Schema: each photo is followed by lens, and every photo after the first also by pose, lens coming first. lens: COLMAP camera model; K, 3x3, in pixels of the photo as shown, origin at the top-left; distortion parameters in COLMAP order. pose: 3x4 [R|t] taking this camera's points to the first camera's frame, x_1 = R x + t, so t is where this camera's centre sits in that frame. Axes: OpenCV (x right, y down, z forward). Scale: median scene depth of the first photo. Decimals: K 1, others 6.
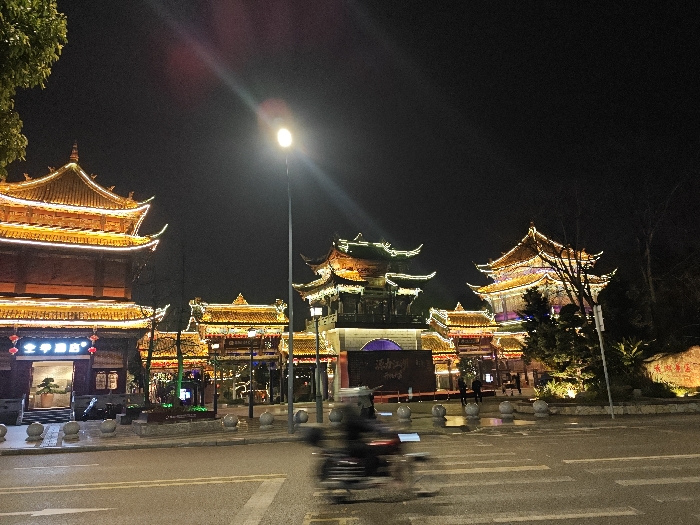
lens RADIAL K [[493.4, 0, 351.3], [0, 493.4, 265.7], [0, 0, 1]] dist [0.011890, -0.015778]
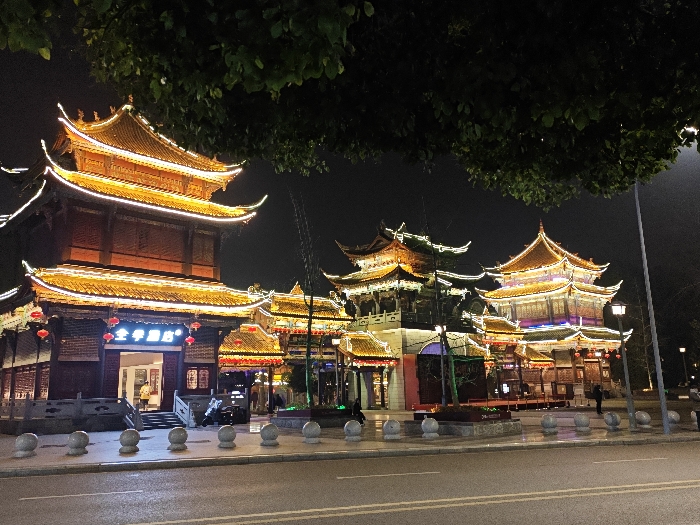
lens RADIAL K [[568.4, 0, 351.2], [0, 568.4, 261.2], [0, 0, 1]] dist [0.028316, 0.005542]
pose [[0.971085, 0.073676, 0.227079, -0.366105], [-0.073928, 0.997236, -0.007410, 0.021017], [-0.226997, -0.009591, 0.973848, 0.020024]]
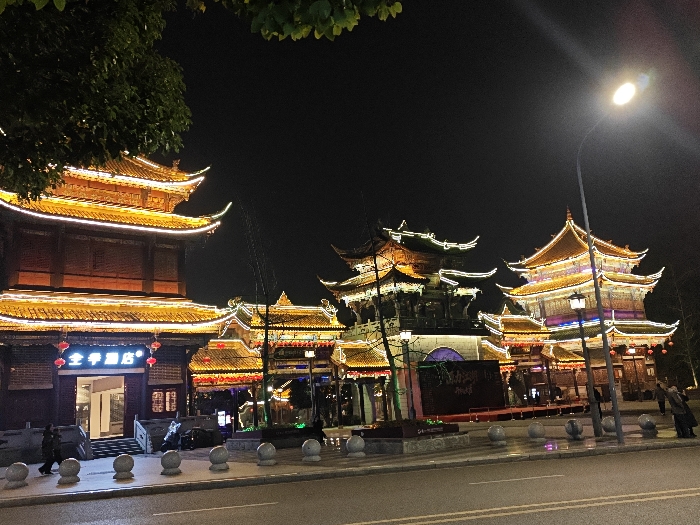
lens RADIAL K [[598.8, 0, 347.5], [0, 598.8, 264.1], [0, 0, 1]] dist [0.026835, -0.004508]
pose [[0.989276, 0.010137, 0.145705, -0.268880], [-0.009225, 0.999933, -0.006939, 0.017024], [-0.145765, 0.005520, 0.989304, 0.018518]]
